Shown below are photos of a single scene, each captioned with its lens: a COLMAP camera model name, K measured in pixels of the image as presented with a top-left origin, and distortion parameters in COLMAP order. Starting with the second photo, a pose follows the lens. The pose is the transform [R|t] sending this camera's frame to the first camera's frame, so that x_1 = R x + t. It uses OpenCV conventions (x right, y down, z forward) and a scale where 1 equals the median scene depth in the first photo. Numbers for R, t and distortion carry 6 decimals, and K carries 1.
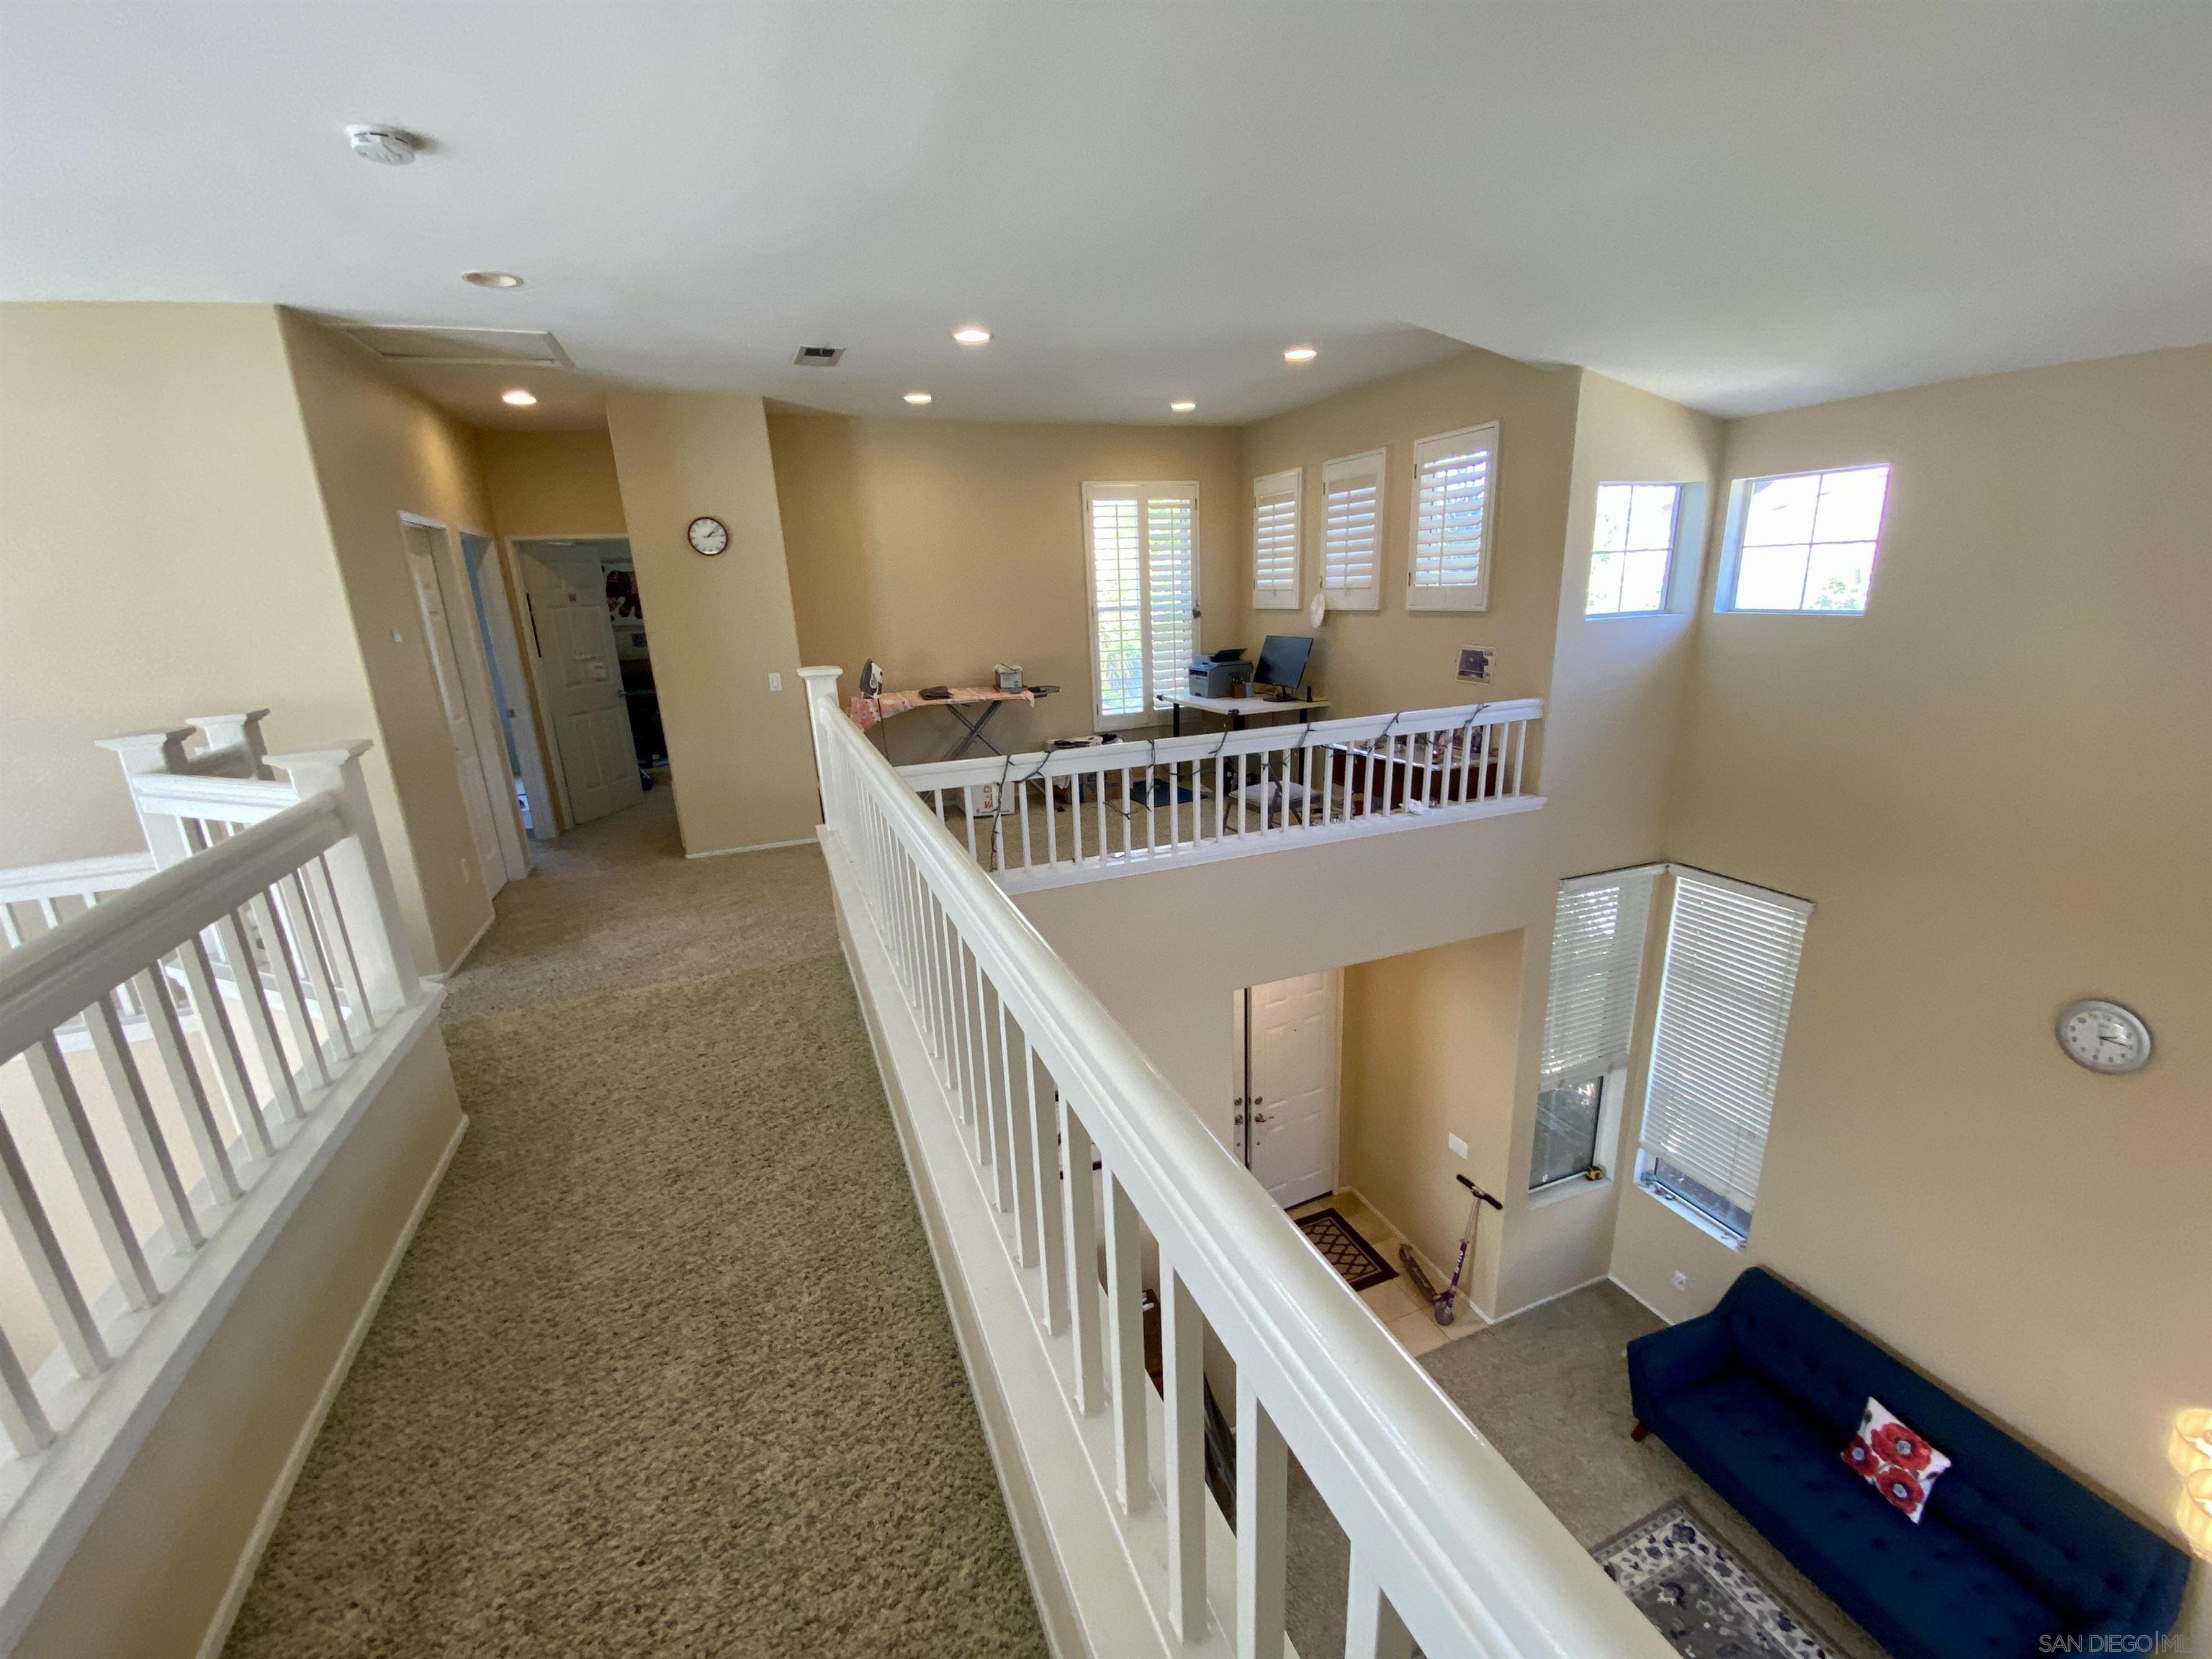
lens RADIAL K [[899.5, 0, 1107.0], [0, 899.5, 839.0], [0, 0, 1]] dist [0.022412, -0.021689]
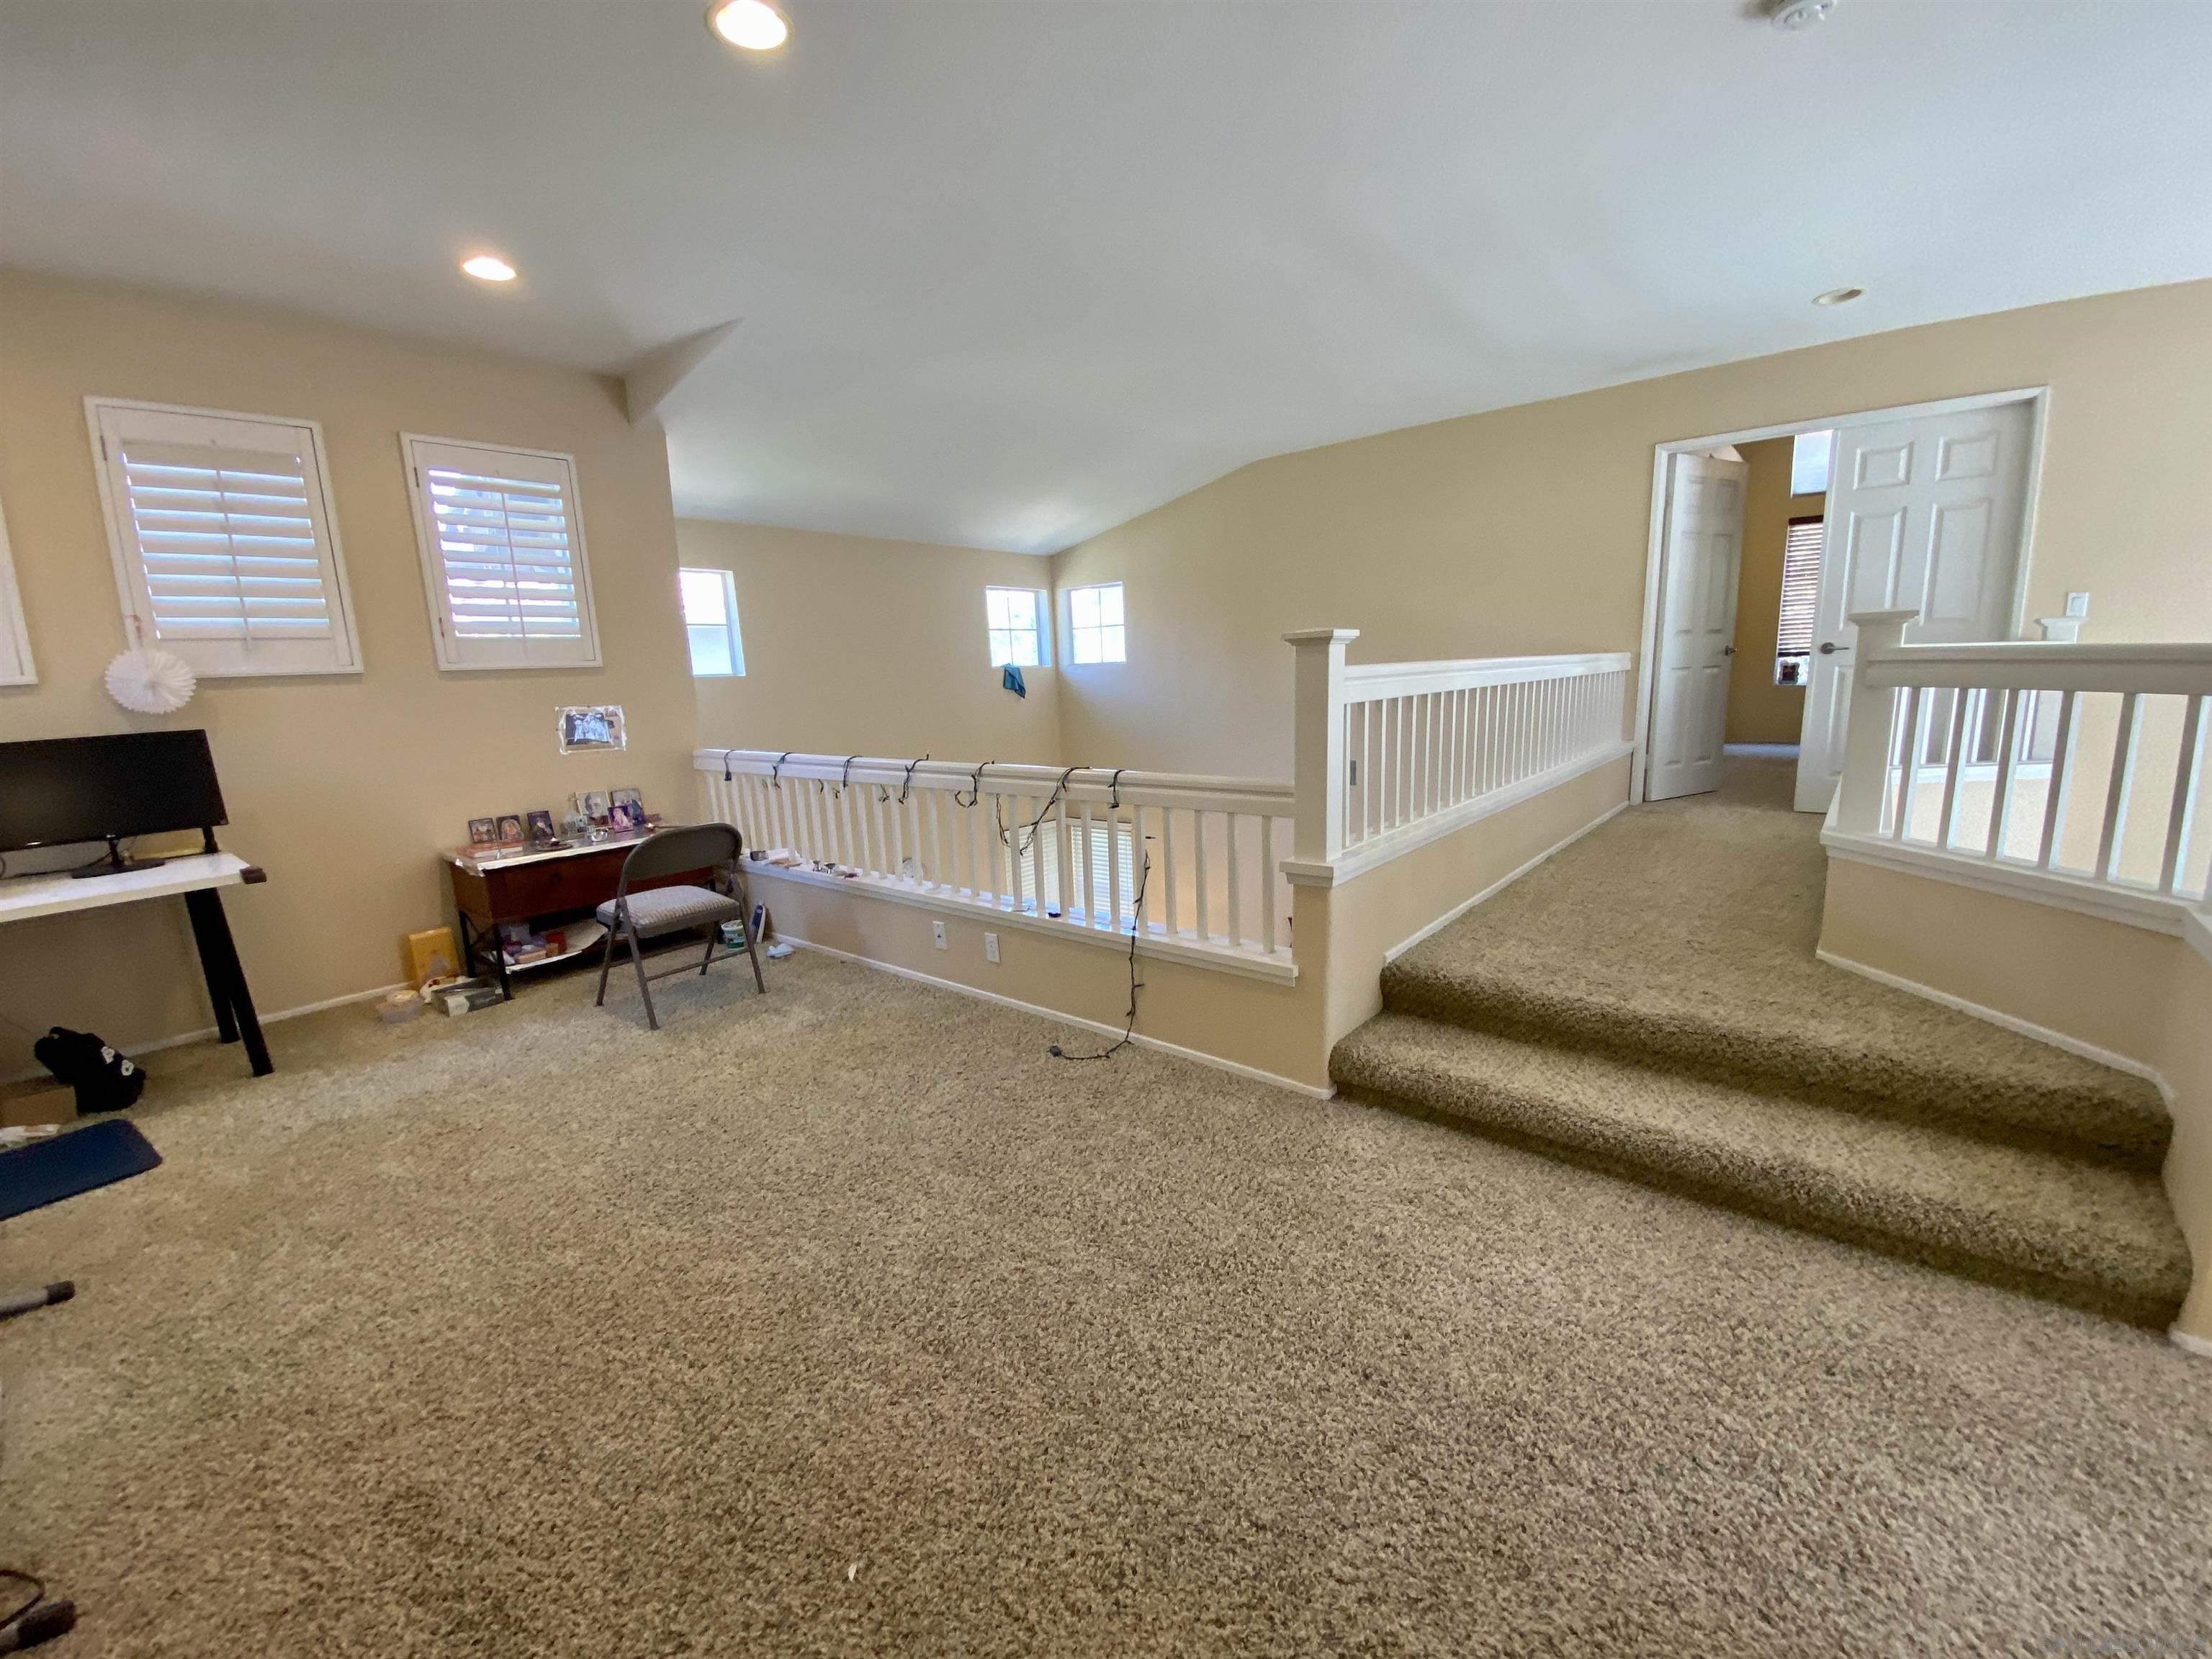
lens RADIAL K [[899.5, 0, 1107.0], [0, 899.5, 839.0], [0, 0, 1]] dist [0.022412, -0.021689]
pose [[-0.472481, -0.103187, 0.875279, -0.682846], [0.295654, 0.917019, 0.267704, -0.218078], [-0.830271, 0.385264, -0.402767, 1.163983]]
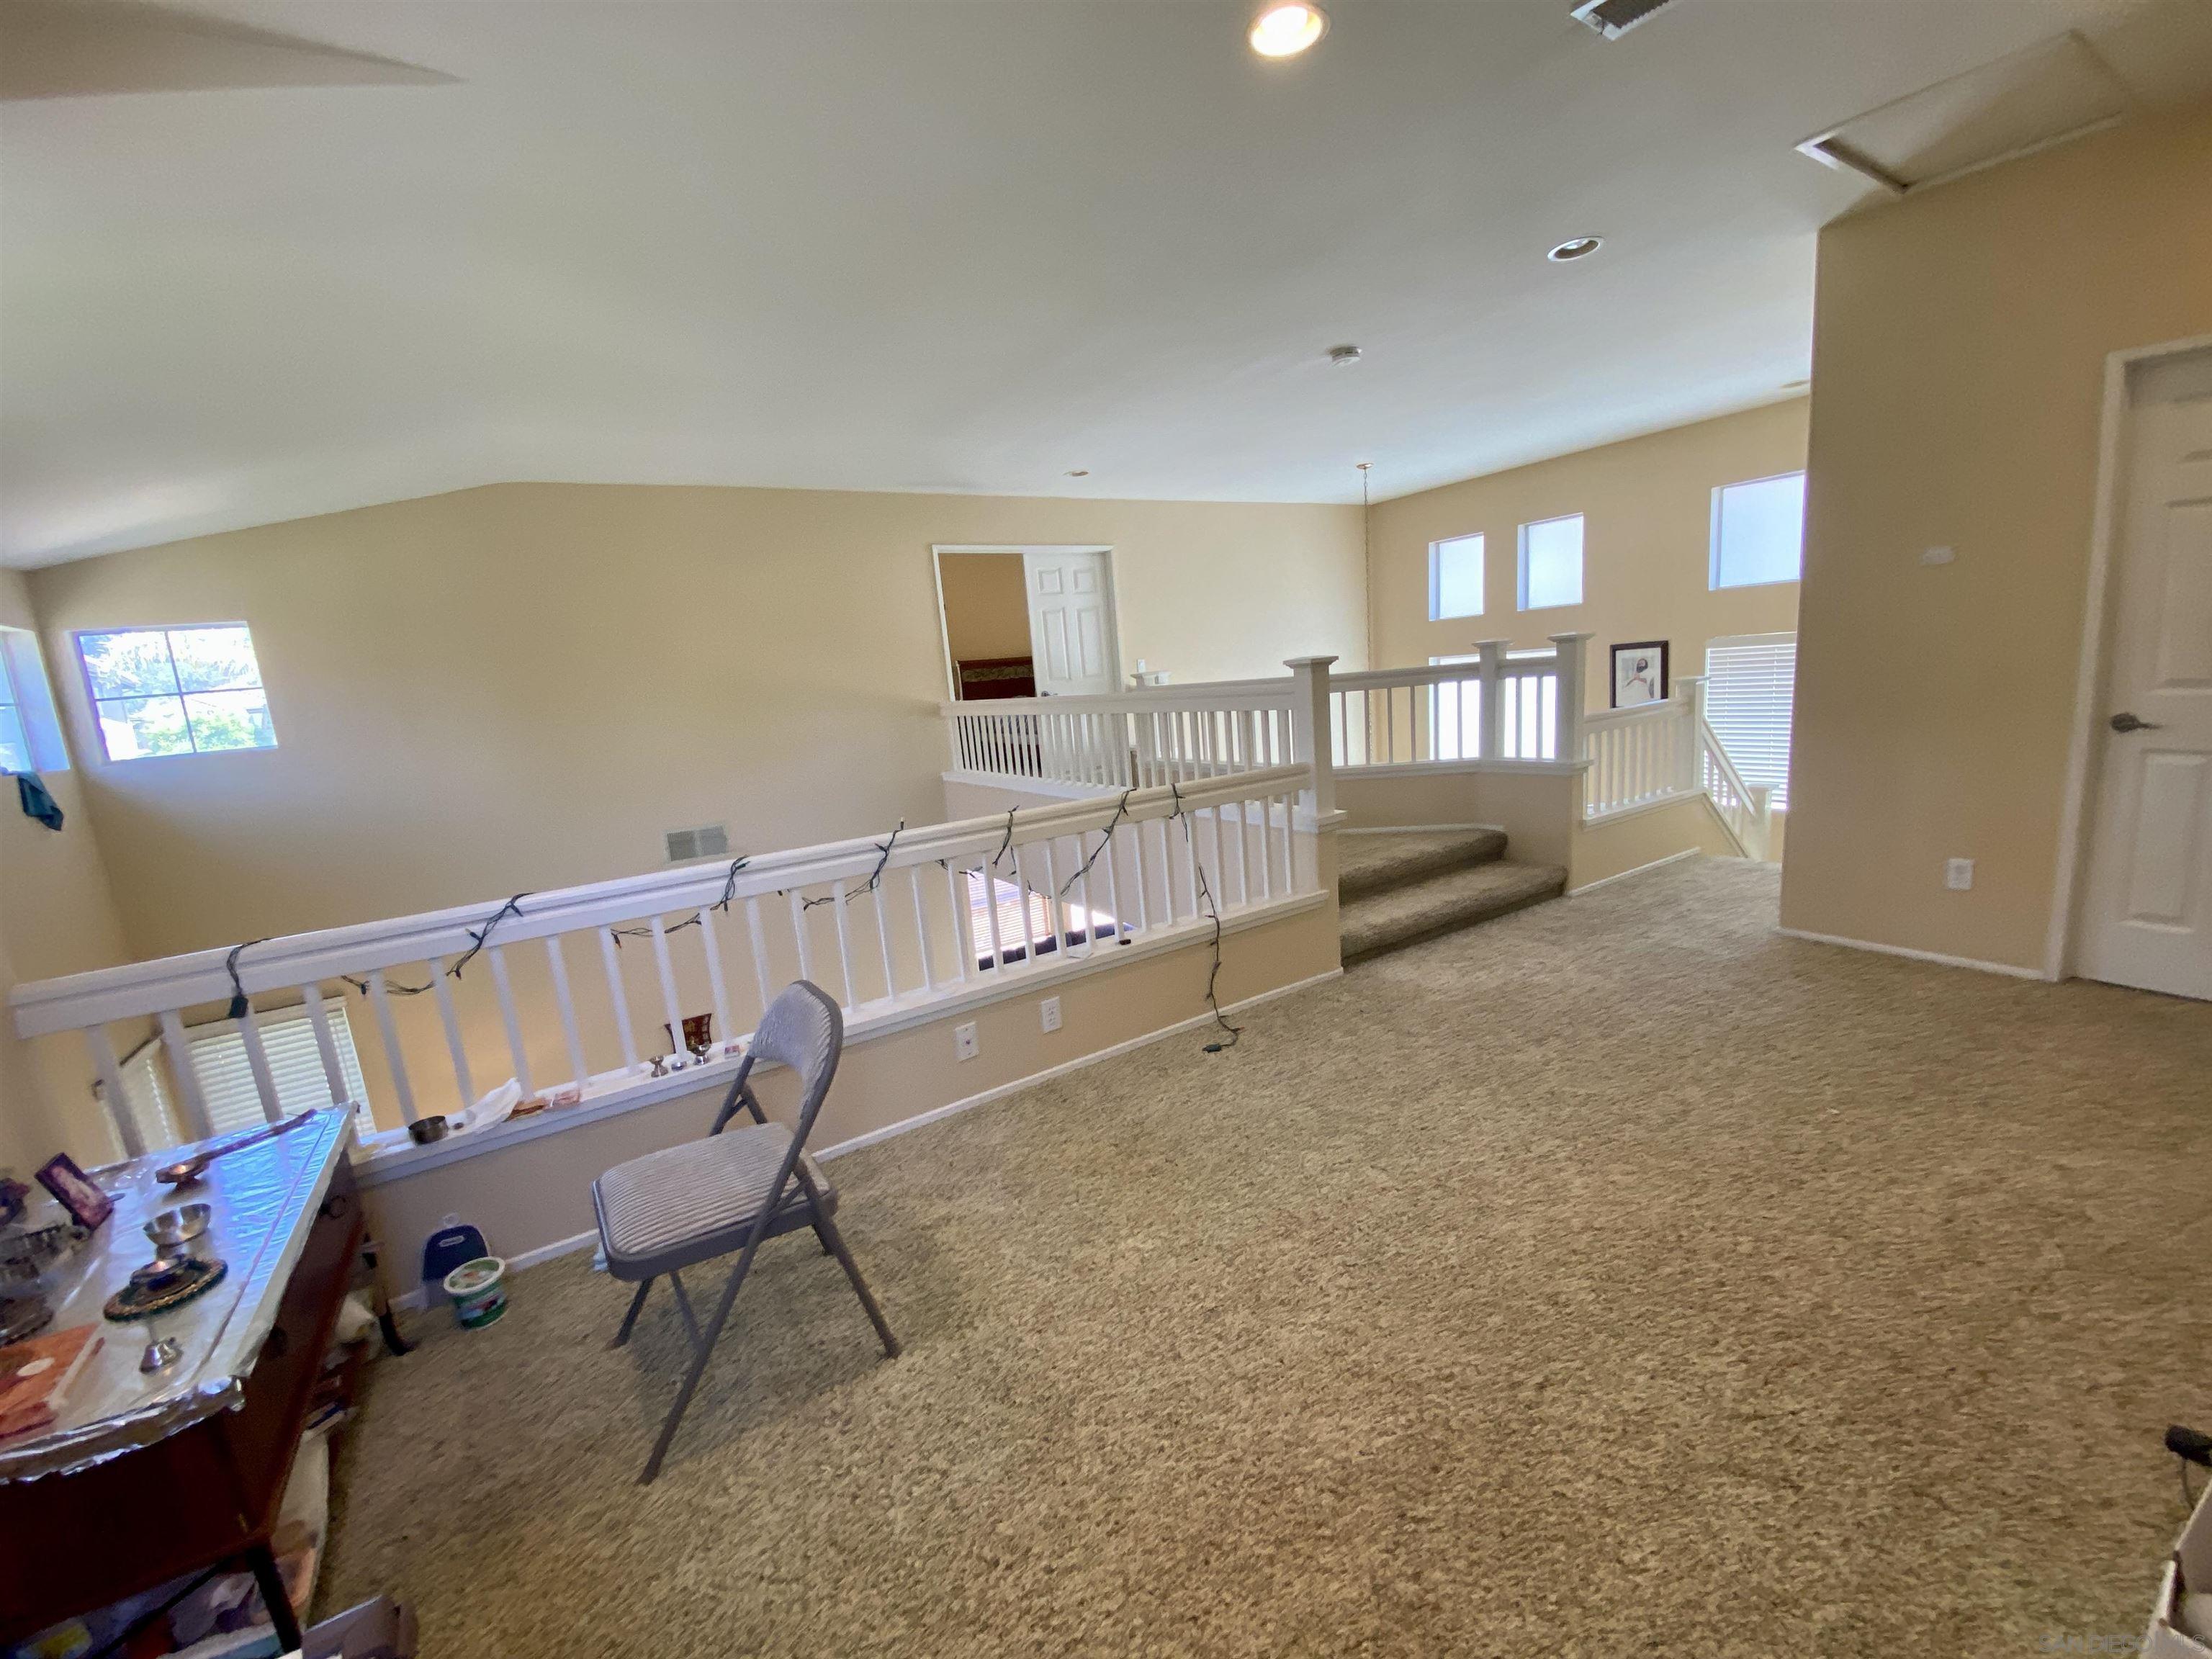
lens RADIAL K [[875.1, 0, 1099.1], [0, 875.1, 836.4], [0, 0, 1]] dist [0.022341, -0.017354]
pose [[-0.976505, 0.154870, -0.149844, 0.086579], [0.072626, 0.891186, 0.447786, -0.373223], [0.202888, 0.426383, -0.881496, 1.512239]]
